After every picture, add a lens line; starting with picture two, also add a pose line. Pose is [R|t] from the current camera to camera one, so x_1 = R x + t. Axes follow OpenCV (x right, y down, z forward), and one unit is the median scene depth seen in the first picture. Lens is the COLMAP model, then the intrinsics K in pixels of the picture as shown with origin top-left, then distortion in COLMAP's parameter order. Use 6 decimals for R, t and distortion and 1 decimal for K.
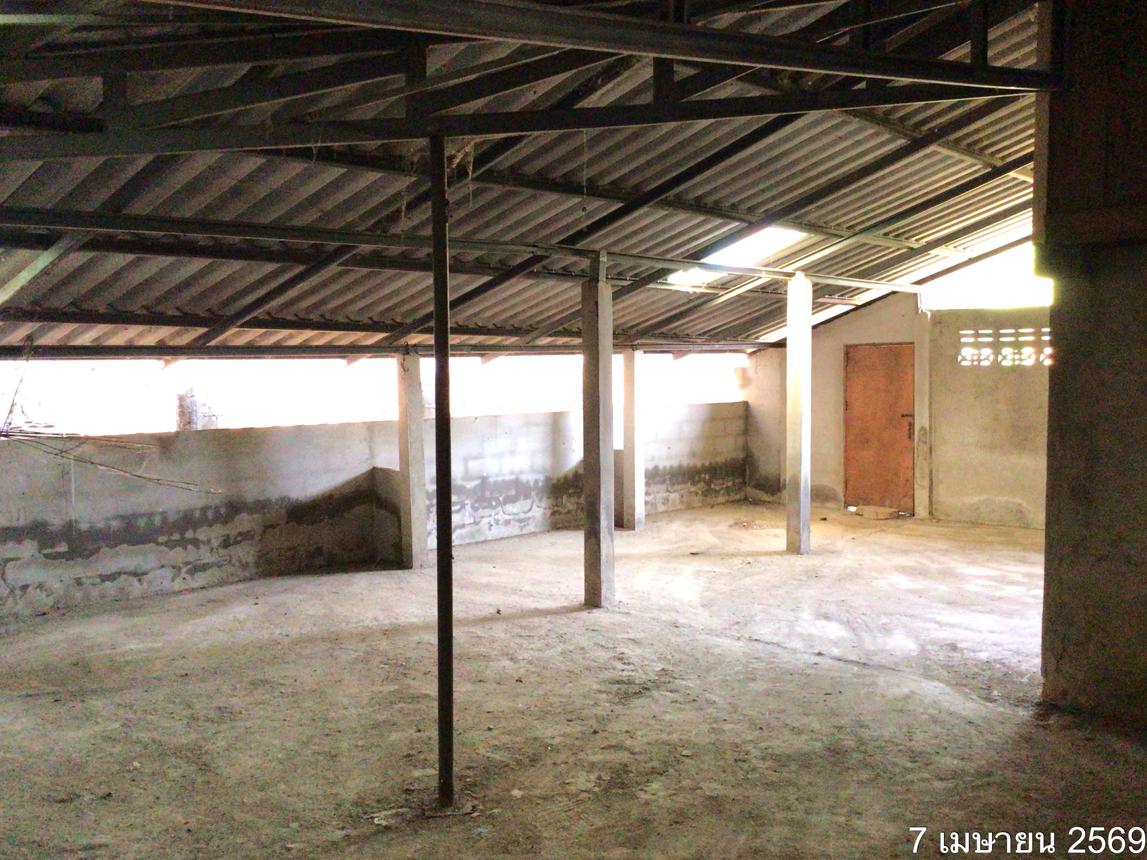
lens RADIAL K [[1016.0, 0, 573.5], [0, 1016.0, 430.0], [0, 0, 1]] dist [0.041165, -0.012639]
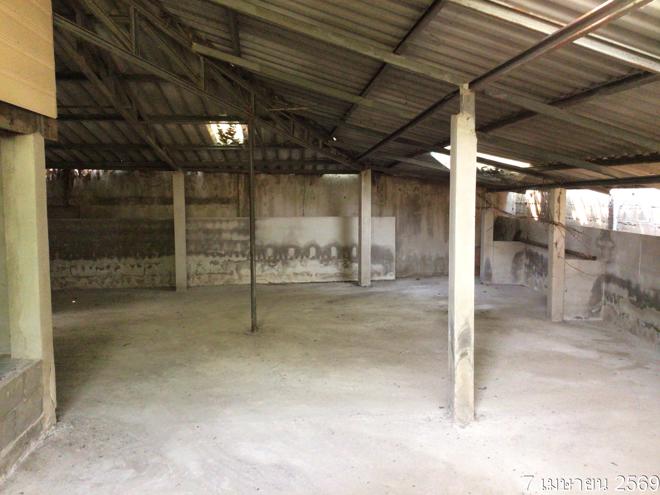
lens RADIAL K [[584.6, 0, 330.0], [0, 584.6, 247.5], [0, 0, 1]] dist [0.041165, -0.012639]
pose [[-0.674106, 0.079618, -0.734331, 0.494343], [-0.040220, 0.988742, 0.144123, -0.079937], [0.737539, 0.126689, -0.663315, 1.130312]]
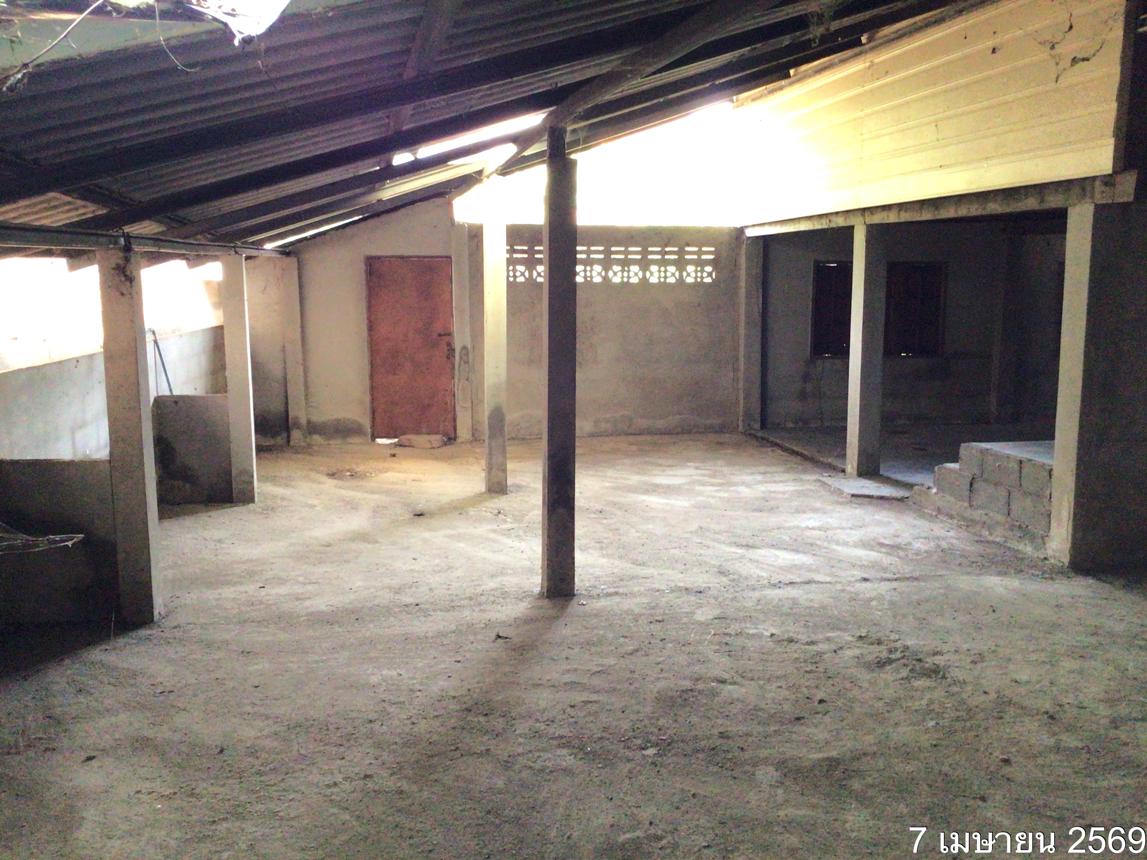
lens RADIAL K [[1016.0, 0, 573.5], [0, 1016.0, 430.0], [0, 0, 1]] dist [0.041165, -0.012639]
pose [[0.585269, -0.108333, 0.803569, -0.498895], [0.042451, 0.993769, 0.103057, -0.025051], [-0.809727, -0.026204, 0.586222, 0.478274]]
